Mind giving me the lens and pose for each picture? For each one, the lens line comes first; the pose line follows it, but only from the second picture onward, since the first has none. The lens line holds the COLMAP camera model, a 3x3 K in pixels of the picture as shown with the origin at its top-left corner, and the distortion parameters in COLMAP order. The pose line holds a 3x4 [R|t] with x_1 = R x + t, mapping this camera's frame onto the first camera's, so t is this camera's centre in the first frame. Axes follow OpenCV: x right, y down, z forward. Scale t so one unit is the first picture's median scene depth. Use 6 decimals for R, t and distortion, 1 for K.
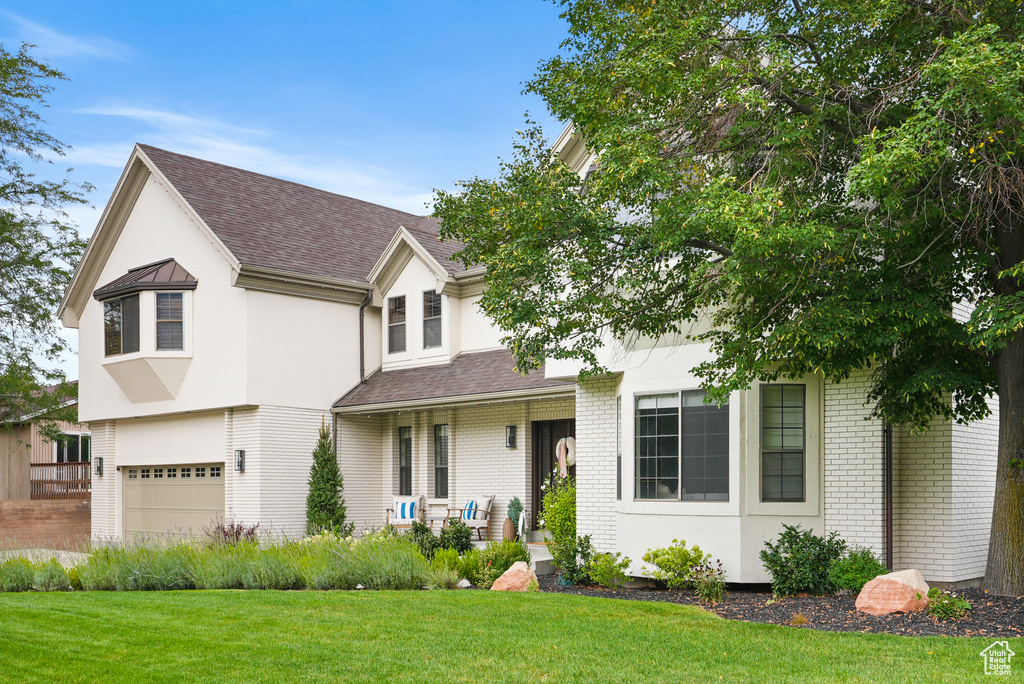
lens RADIAL K [[1068.1, 0, 512.0], [0, 1068.1, 342.0], [0, 0, 1]] dist [-0.000086, -0.000586]
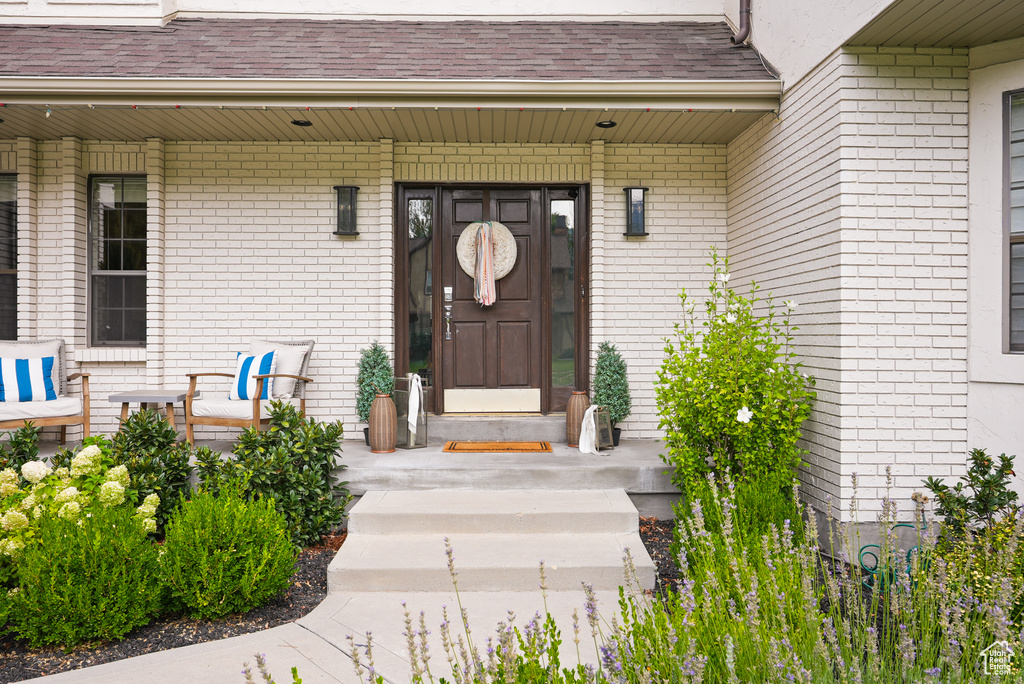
lens RADIAL K [[806.1, 0, 511.8], [0, 806.1, 322.9], [0, 0, 1]] dist [-0.006361, -0.003445]
pose [[0.731364, 0.012241, 0.681878, -0.171688], [-0.096655, 0.991607, 0.085869, 0.095304], [-0.675104, -0.128709, 0.726408, 0.672384]]
